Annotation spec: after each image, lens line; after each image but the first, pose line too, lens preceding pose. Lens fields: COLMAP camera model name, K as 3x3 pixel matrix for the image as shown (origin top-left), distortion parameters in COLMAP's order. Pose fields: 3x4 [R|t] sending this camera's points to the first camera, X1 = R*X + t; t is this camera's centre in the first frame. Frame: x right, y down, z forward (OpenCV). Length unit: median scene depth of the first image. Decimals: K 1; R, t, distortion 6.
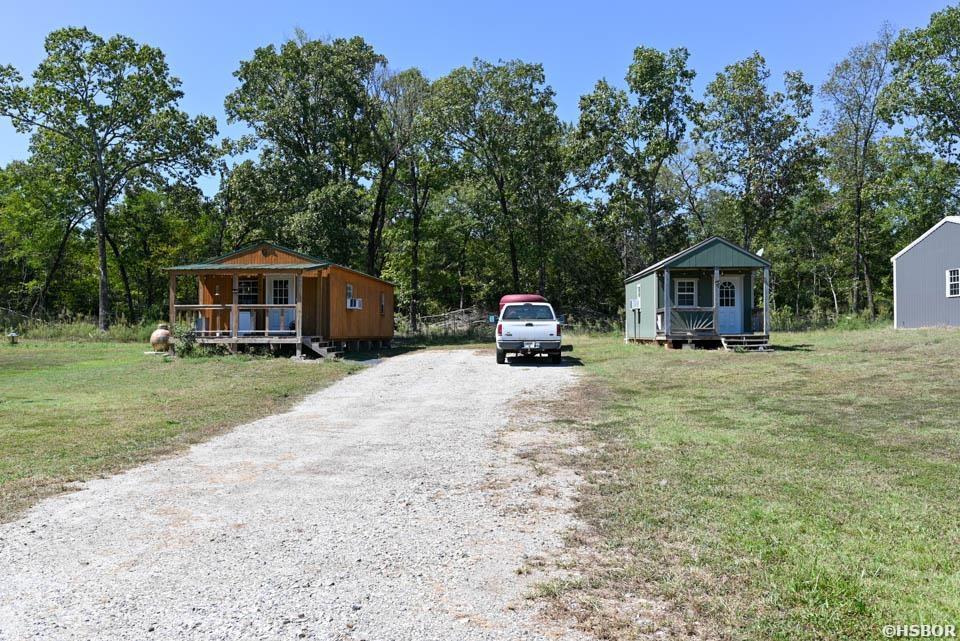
lens RADIAL K [[870.5, 0, 476.7], [0, 870.5, 318.5], [0, 0, 1]] dist [0.019289, 0.000000]
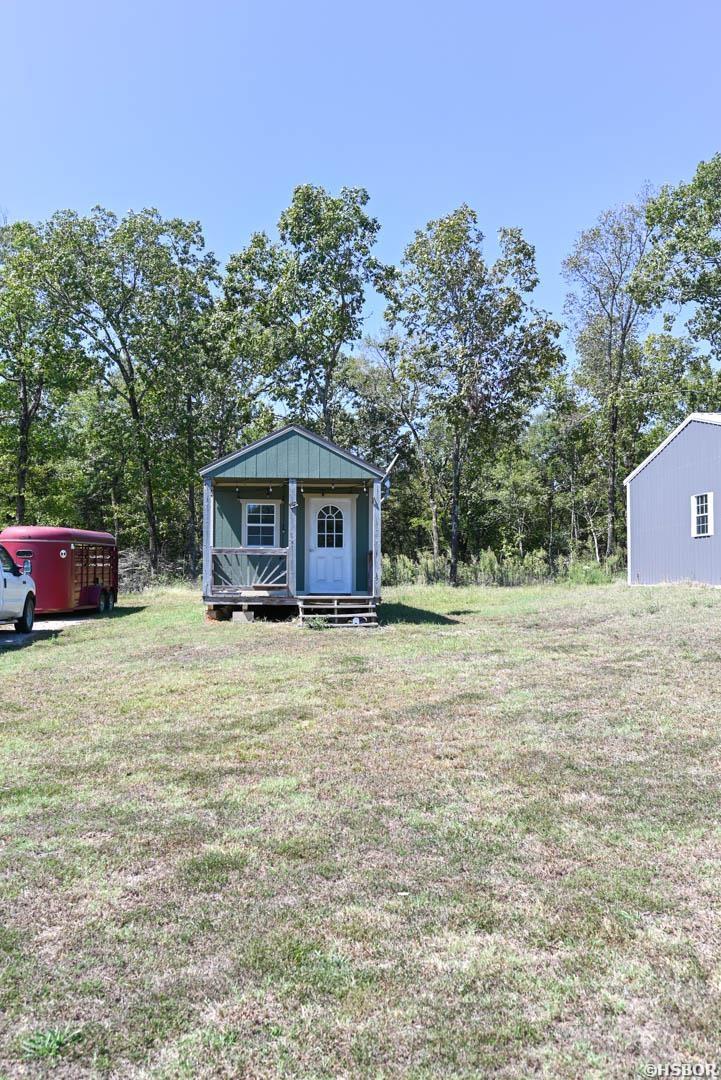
lens RADIAL K [[902.4, 0, 359.1], [0, 902.4, 542.9], [0, 0, 1]] dist [0.004389, 0.008762]
pose [[0.997479, 0.010881, 0.070125, 0.180799], [-0.009300, 0.999696, -0.022843, -0.002135], [-0.070352, 0.022133, 0.997277, 0.260175]]
